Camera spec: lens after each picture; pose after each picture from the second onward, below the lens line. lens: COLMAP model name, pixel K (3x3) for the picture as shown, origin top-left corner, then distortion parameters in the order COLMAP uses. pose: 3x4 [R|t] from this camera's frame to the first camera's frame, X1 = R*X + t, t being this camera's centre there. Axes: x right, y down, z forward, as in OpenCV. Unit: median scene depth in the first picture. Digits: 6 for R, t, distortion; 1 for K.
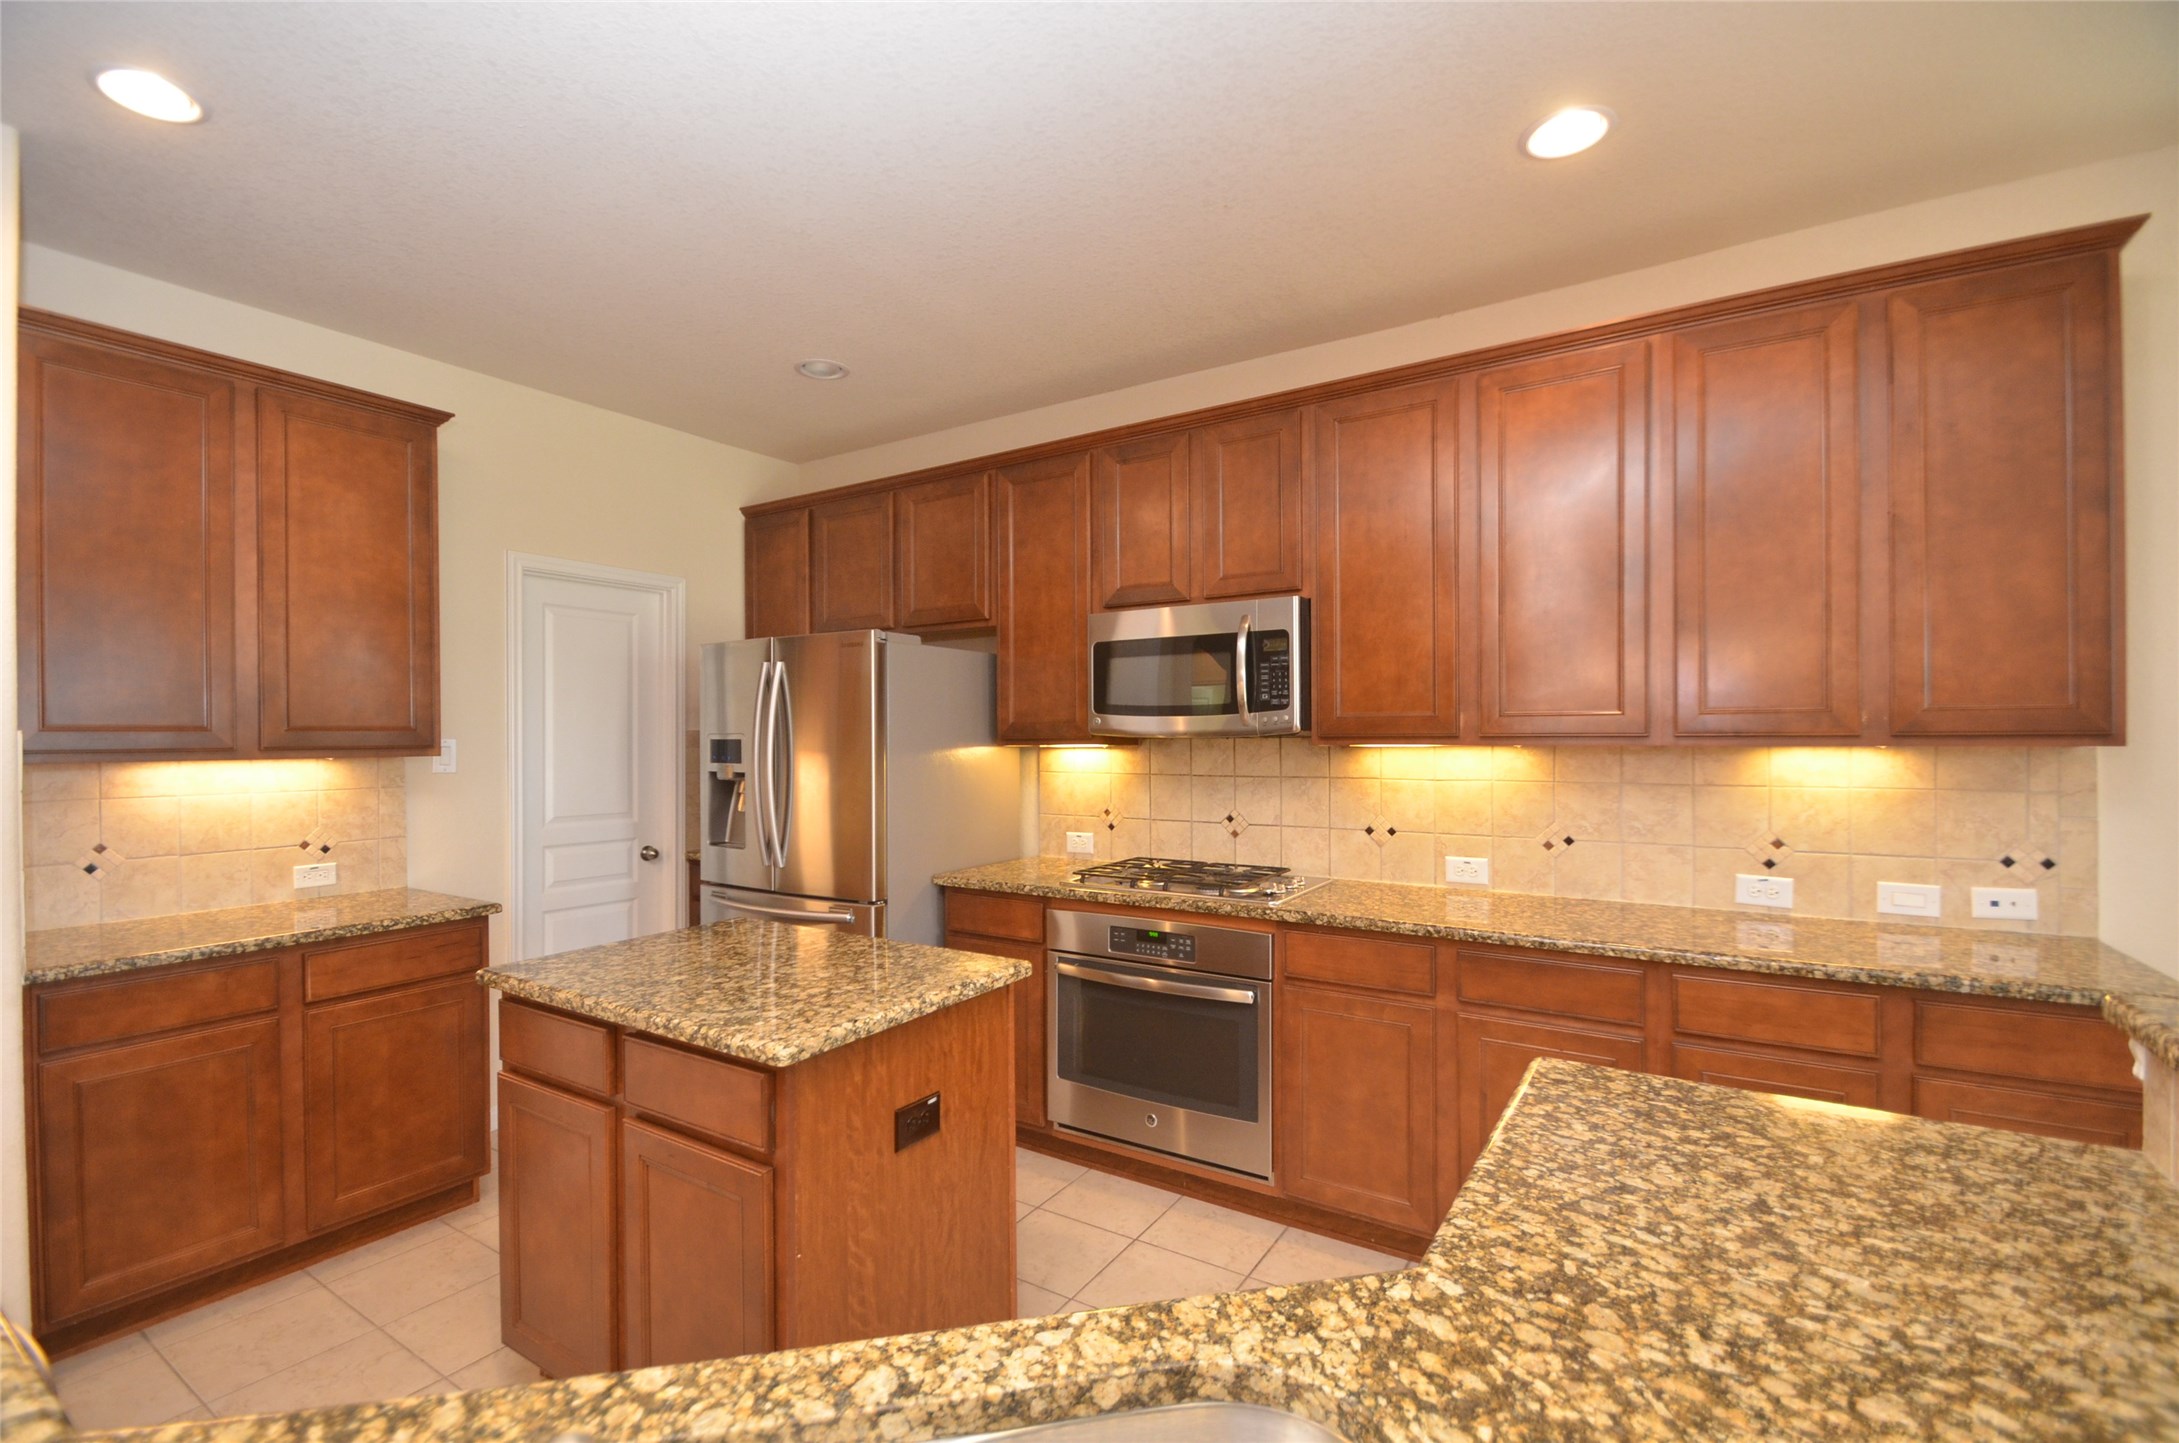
lens RADIAL K [[962.0, 0, 1064.7], [0, 962.0, 744.4], [0, 0, 1]] dist [0.013379, -0.011666]
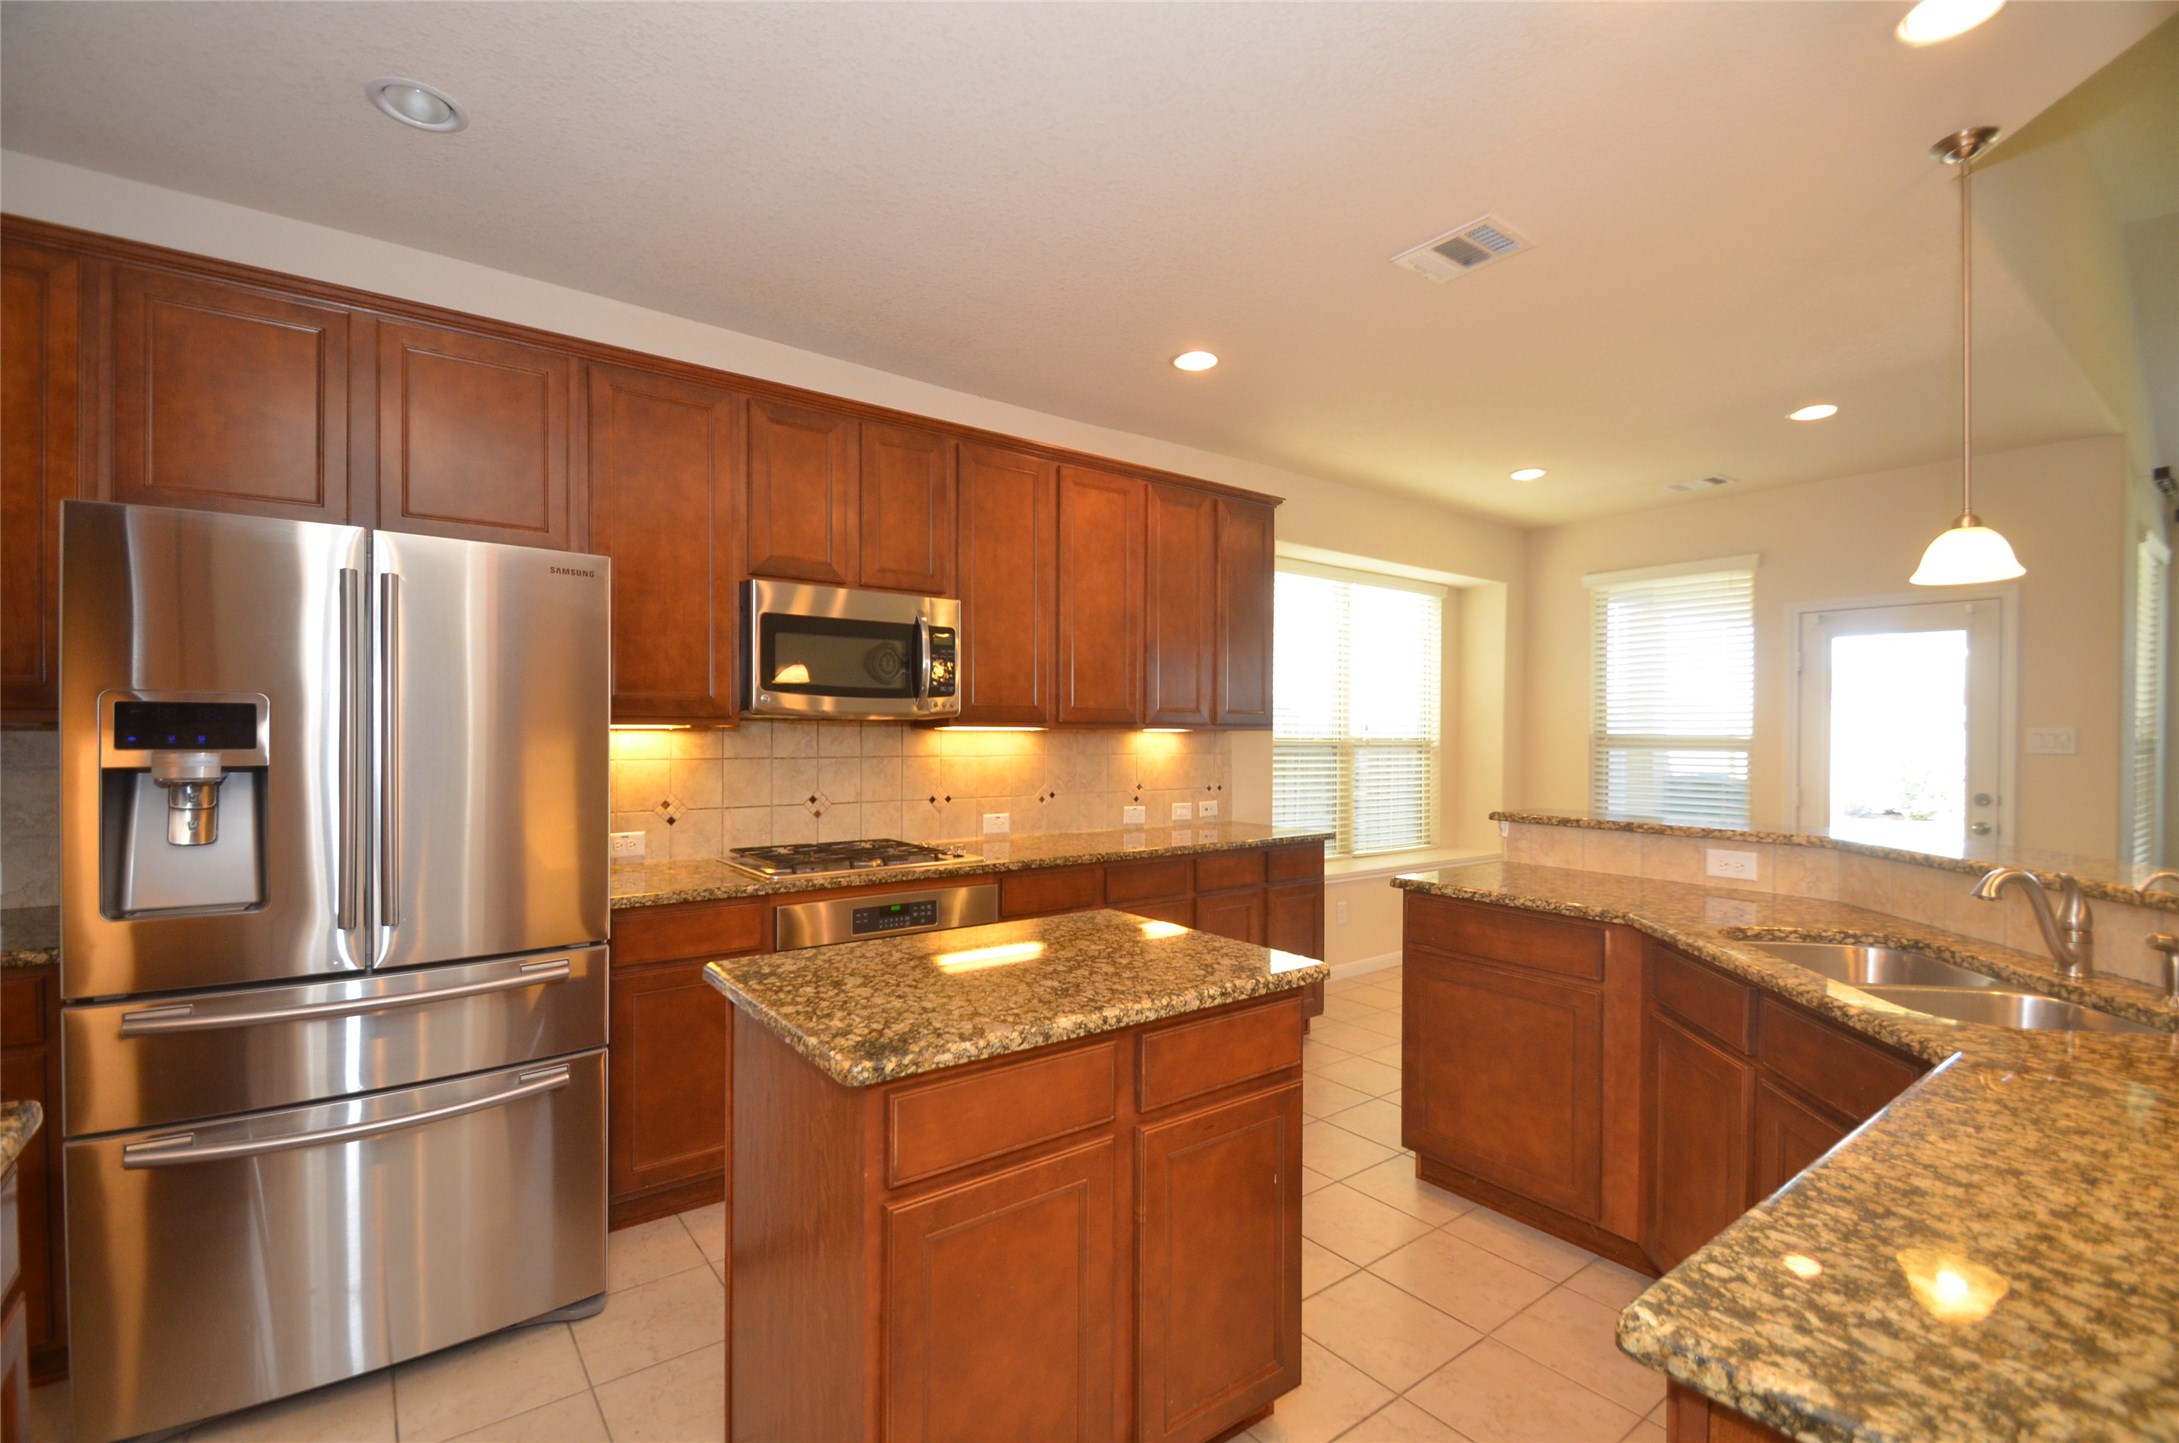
lens RADIAL K [[962.0, 0, 1068.1], [0, 962.0, 743.8], [0, 0, 1]] dist [0.013379, -0.011666]
pose [[0.335912, -0.002808, 0.941889, -0.862450], [-0.000153, 0.999995, 0.003036, 0.018562], [-0.941893, -0.001164, 0.335910, 0.499991]]
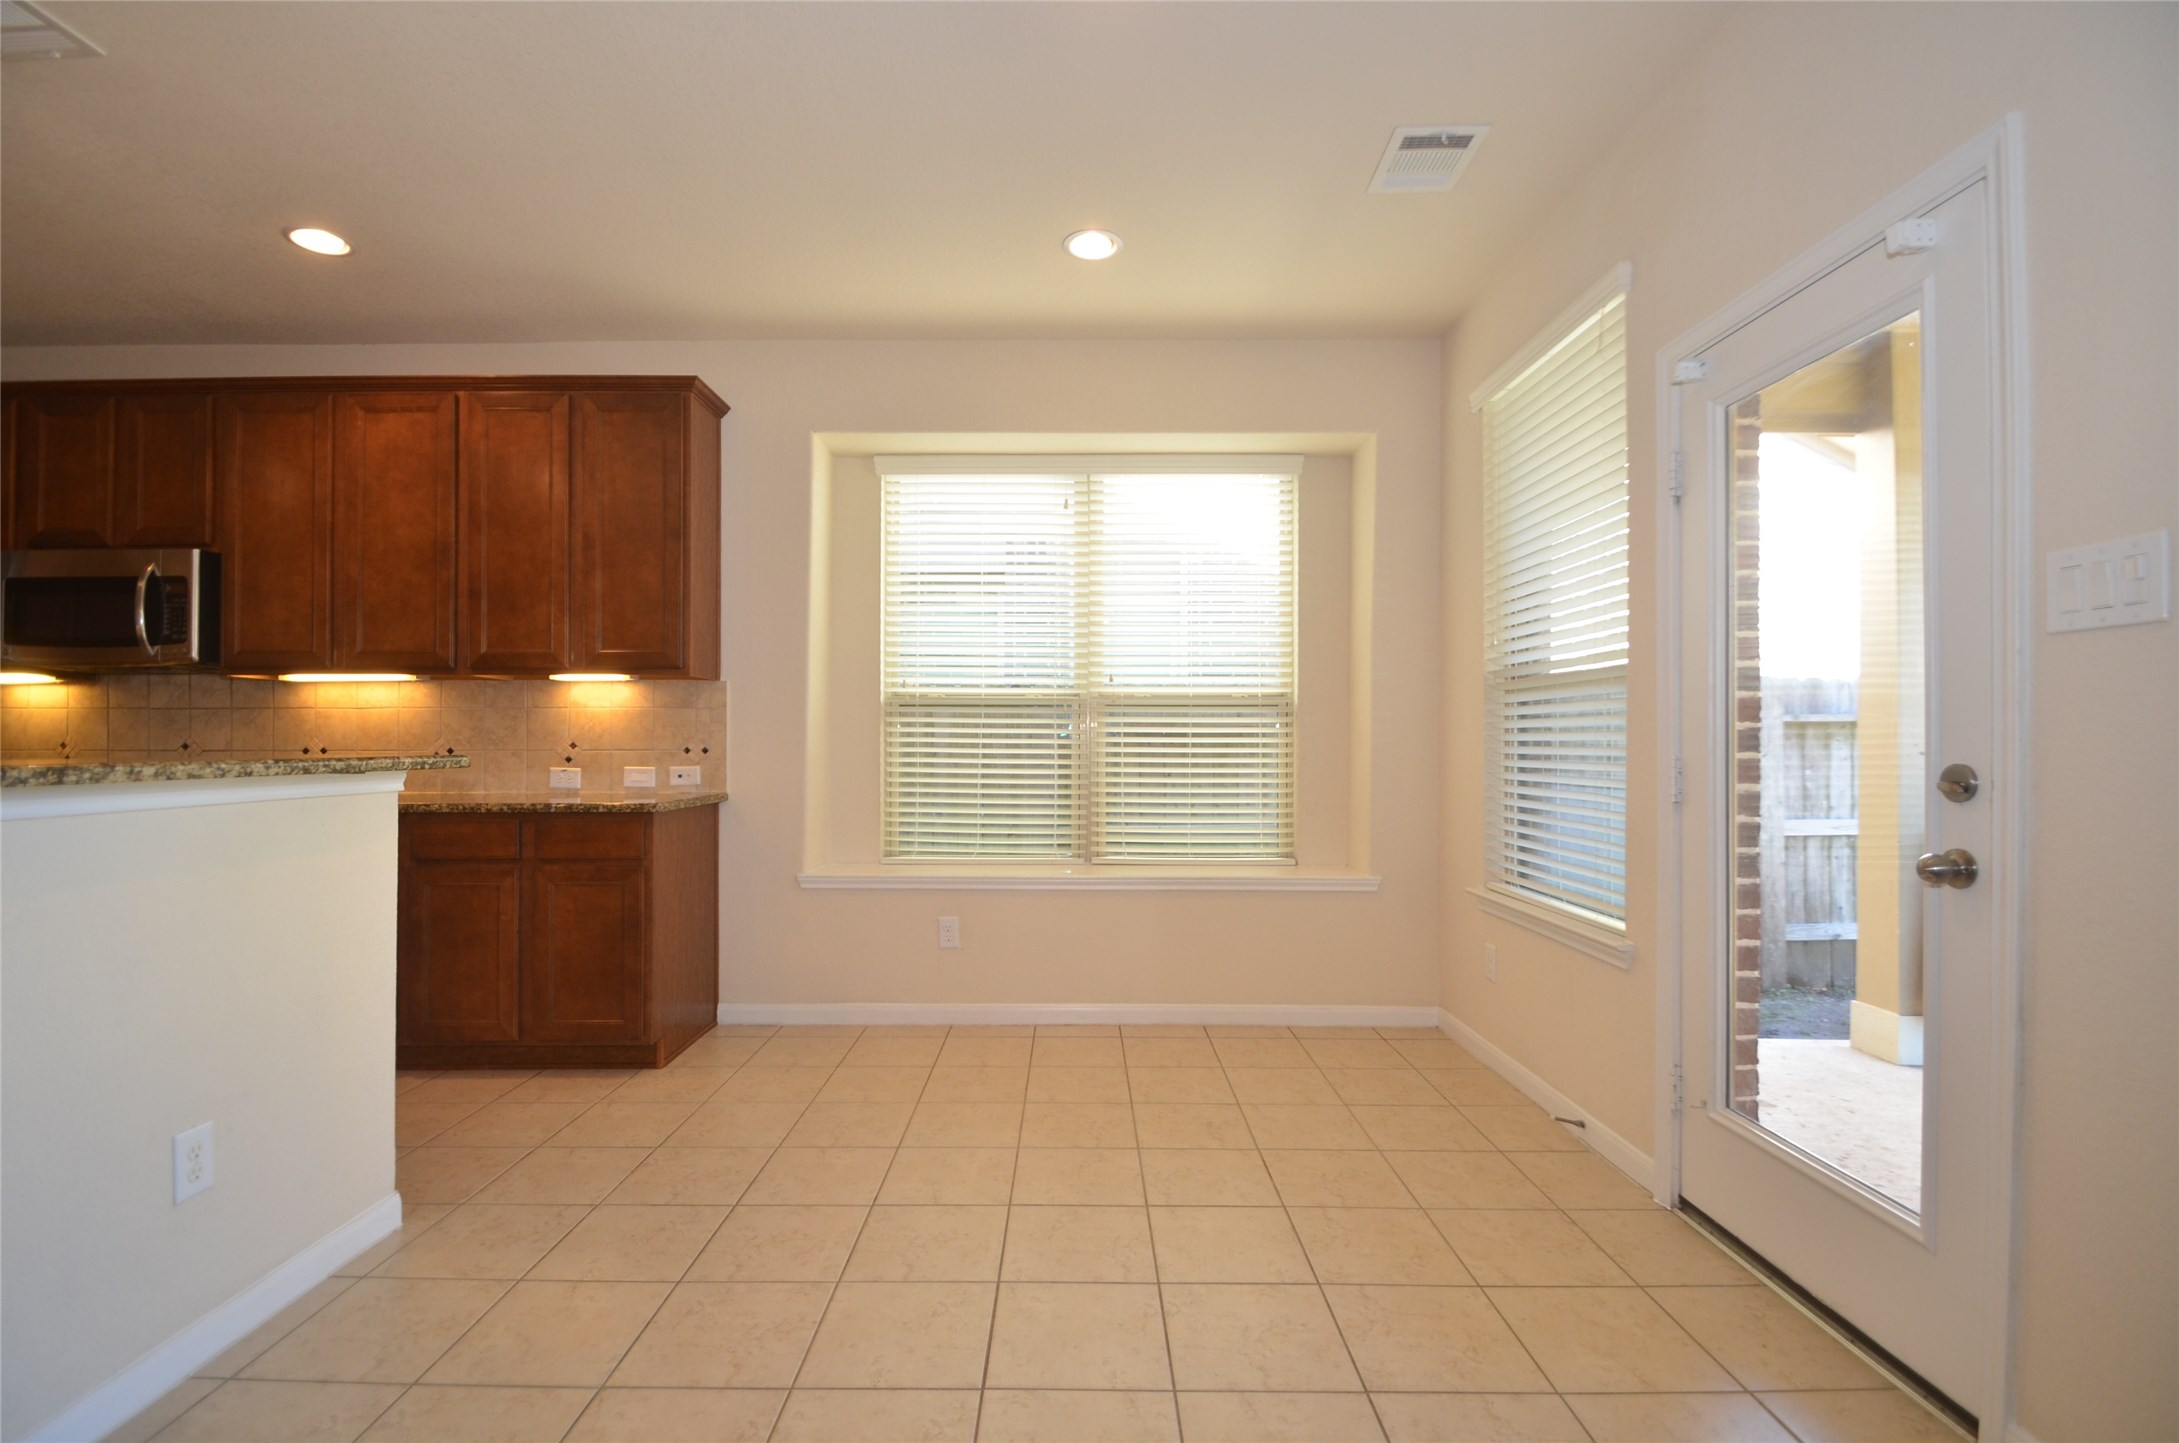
lens RADIAL K [[962.0, 0, 1070.8], [0, 962.0, 738.0], [0, 0, 1]] dist [0.013379, -0.011666]
pose [[0.837075, 0.005572, 0.547060, 0.522405], [0.001262, 0.999926, -0.012116, 0.101738], [-0.547087, 0.010833, 0.837006, -0.627559]]
